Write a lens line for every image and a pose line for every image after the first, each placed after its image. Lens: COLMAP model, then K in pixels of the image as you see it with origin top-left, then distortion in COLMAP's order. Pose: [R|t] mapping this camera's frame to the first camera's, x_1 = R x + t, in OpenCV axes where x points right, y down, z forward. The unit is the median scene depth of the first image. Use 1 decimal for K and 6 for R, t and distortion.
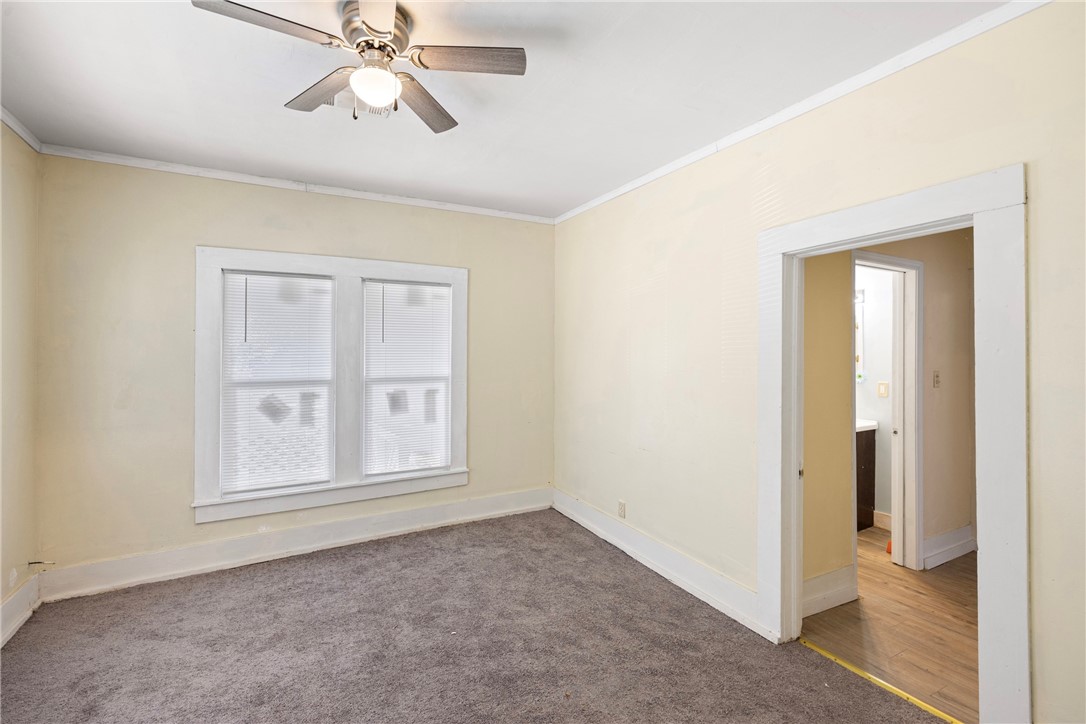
lens RADIAL K [[505.3, 0, 539.8], [0, 505.3, 354.8], [0, 0, 1]] dist [0.009377, 0.001385]
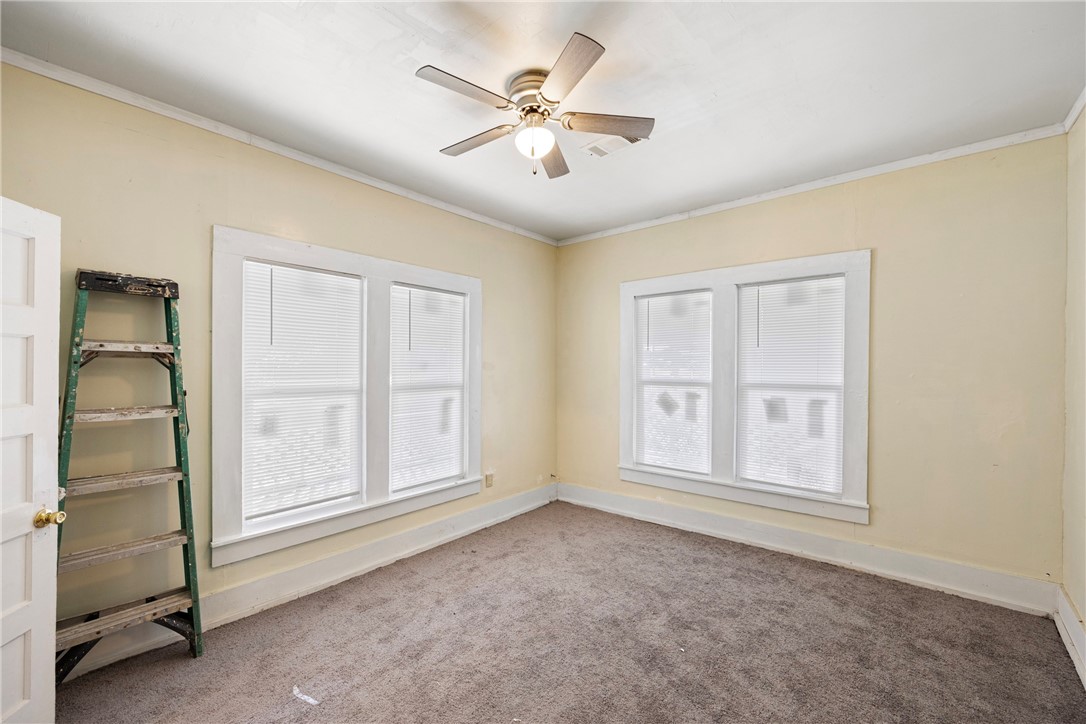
lens RADIAL K [[435.5, 0, 535.8], [0, 435.5, 367.5], [0, 0, 1]] dist [0.001414, 0.000304]
pose [[0.361087, 0.008970, -0.932489, 0.334668], [-0.004774, 0.999958, 0.007770, 0.011227], [0.932520, 0.001646, 0.361114, 0.310047]]
